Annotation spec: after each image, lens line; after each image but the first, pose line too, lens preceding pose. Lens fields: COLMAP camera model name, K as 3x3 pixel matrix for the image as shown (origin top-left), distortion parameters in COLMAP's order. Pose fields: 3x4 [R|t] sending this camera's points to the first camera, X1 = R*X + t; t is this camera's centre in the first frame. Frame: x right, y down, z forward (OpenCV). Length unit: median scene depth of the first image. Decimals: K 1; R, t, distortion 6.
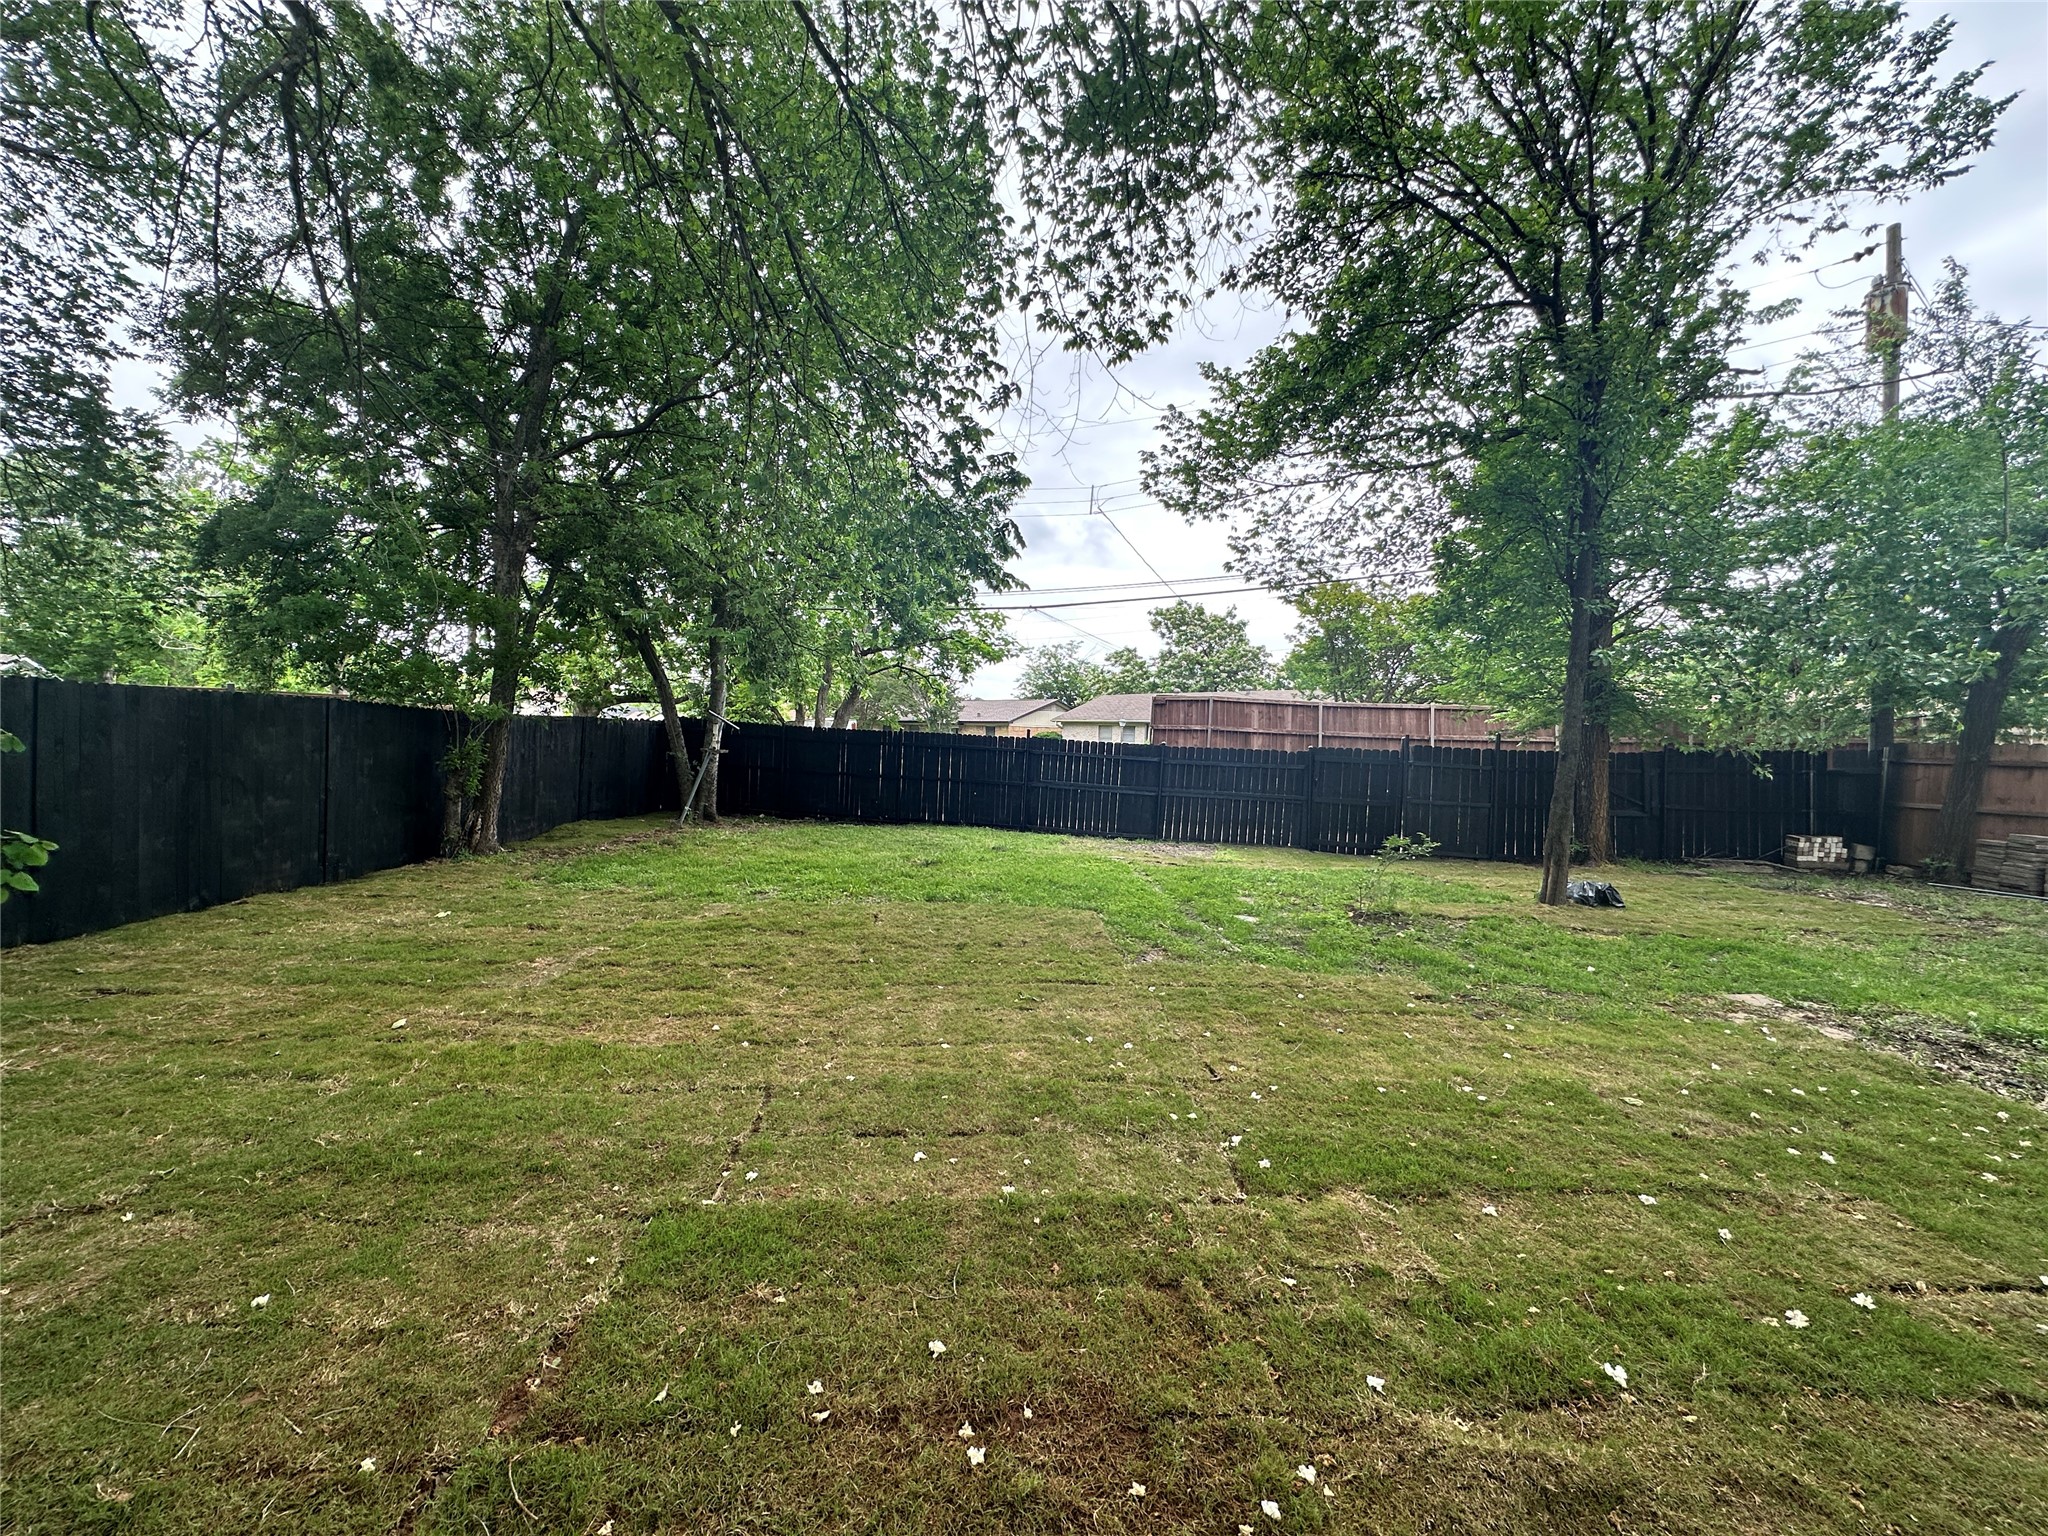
lens RADIAL K [[814.4, 0, 1023.4], [0, 814.4, 763.5], [0, 0, 1]] dist [0.001742, 0.001135]
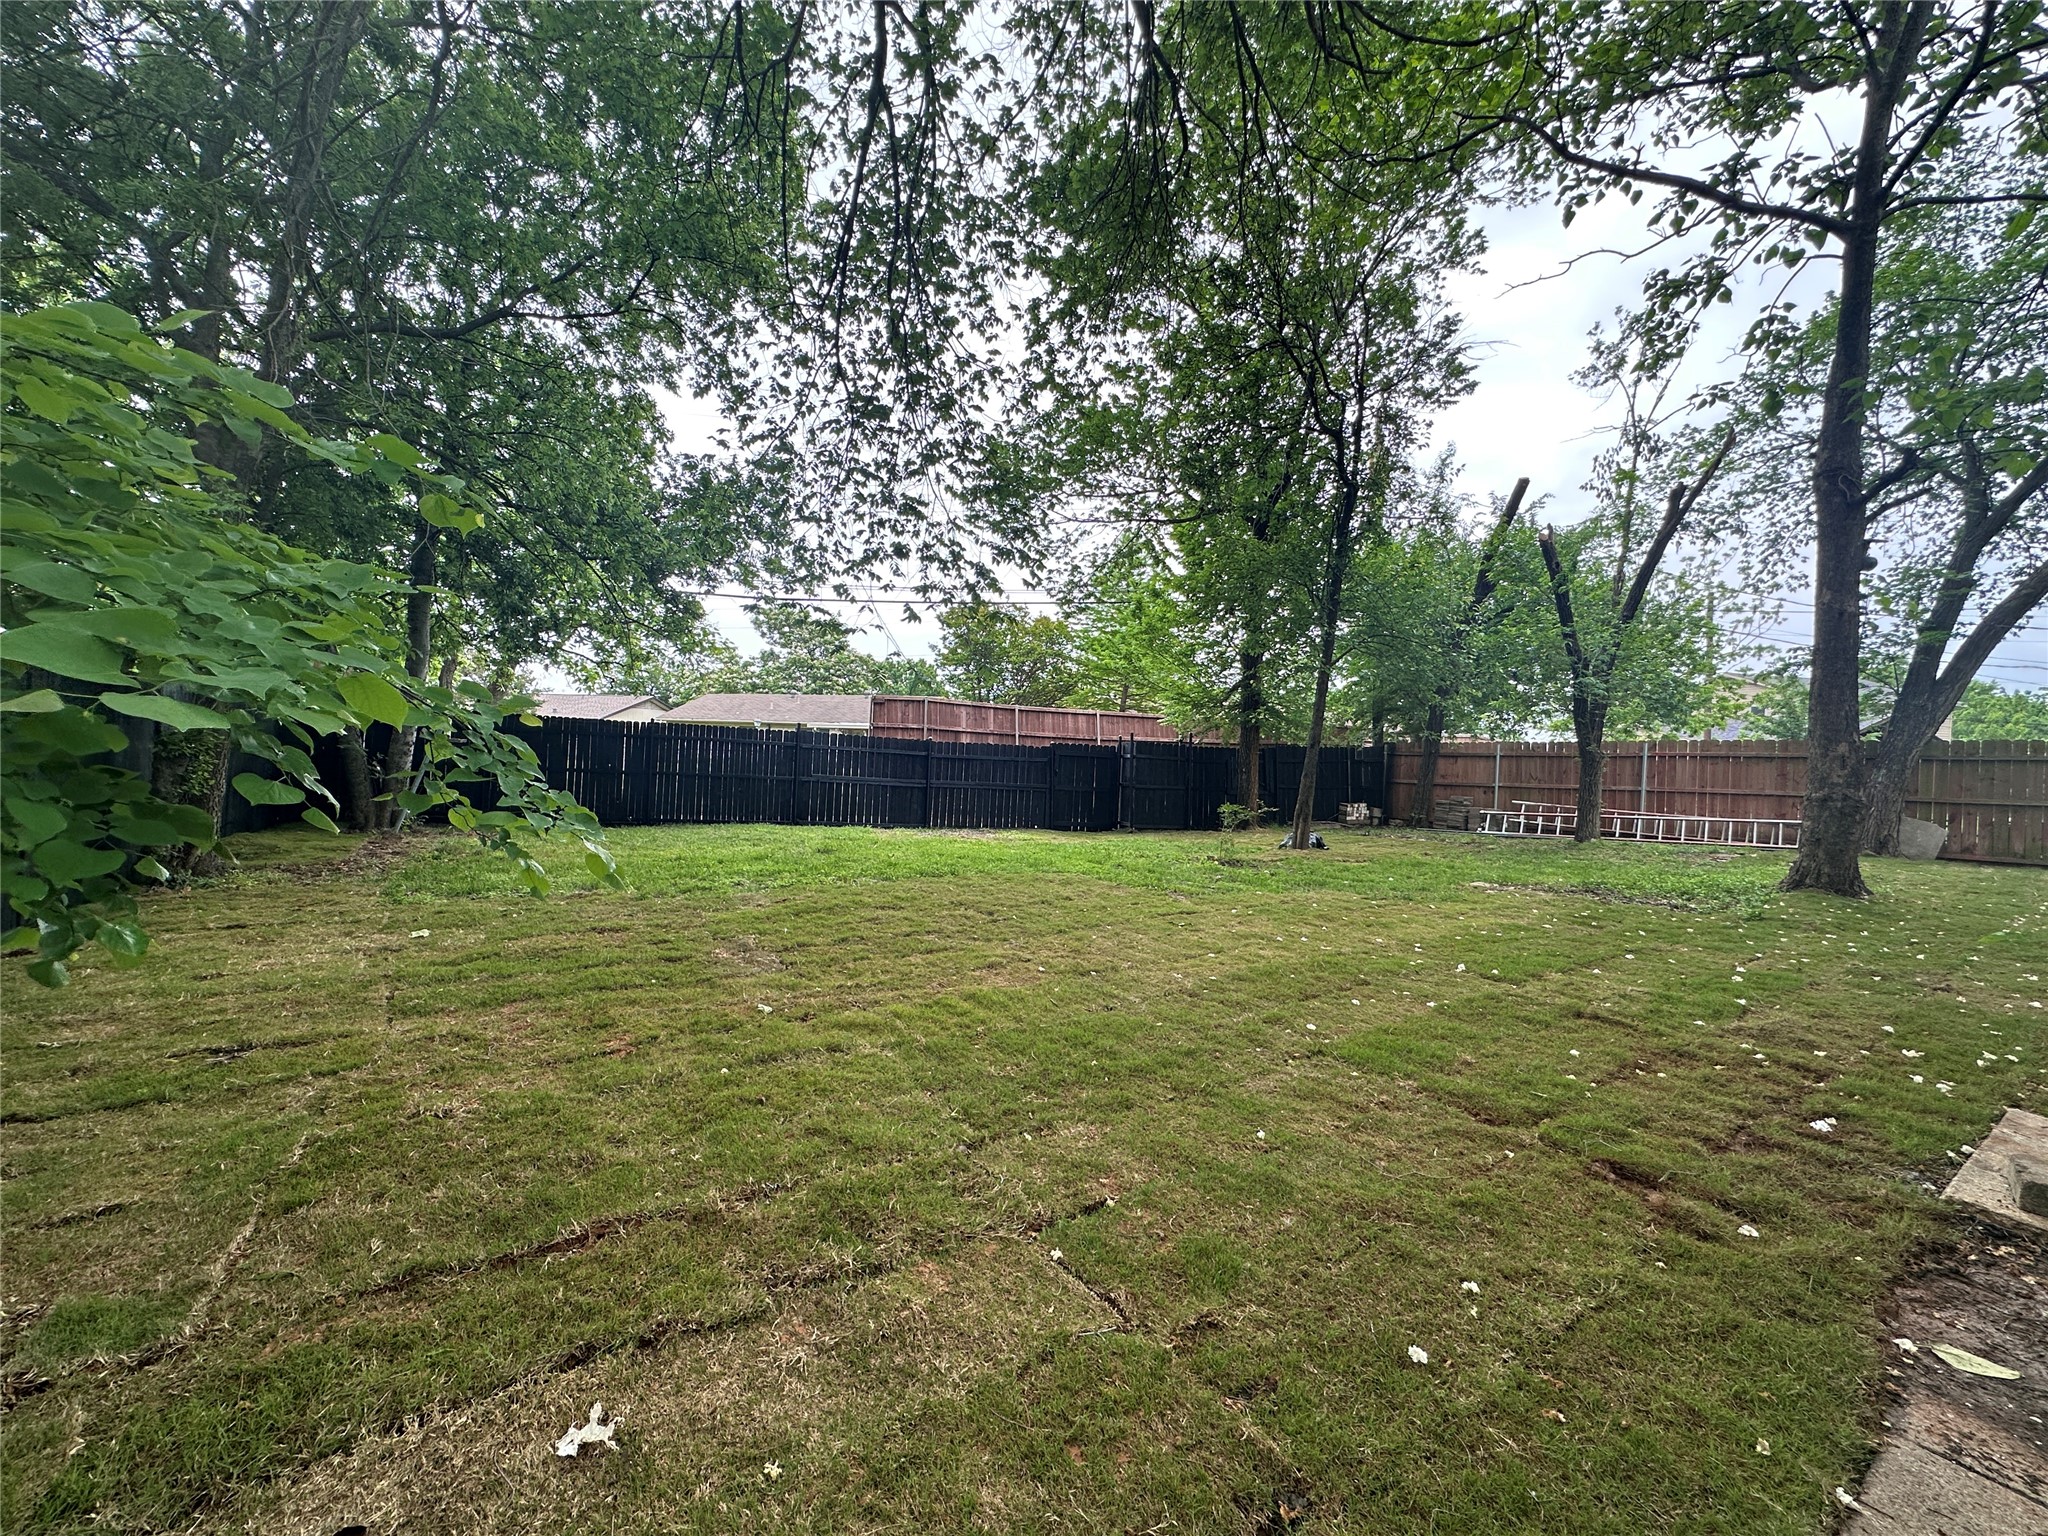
lens RADIAL K [[814.4, 0, 1021.3], [0, 814.4, 766.2], [0, 0, 1]] dist [0.001742, 0.001135]
pose [[0.856628, -0.005609, 0.515905, -0.282765], [0.007356, 0.999972, -0.001342, 0.014440], [-0.515883, 0.004945, 0.856645, 0.013349]]
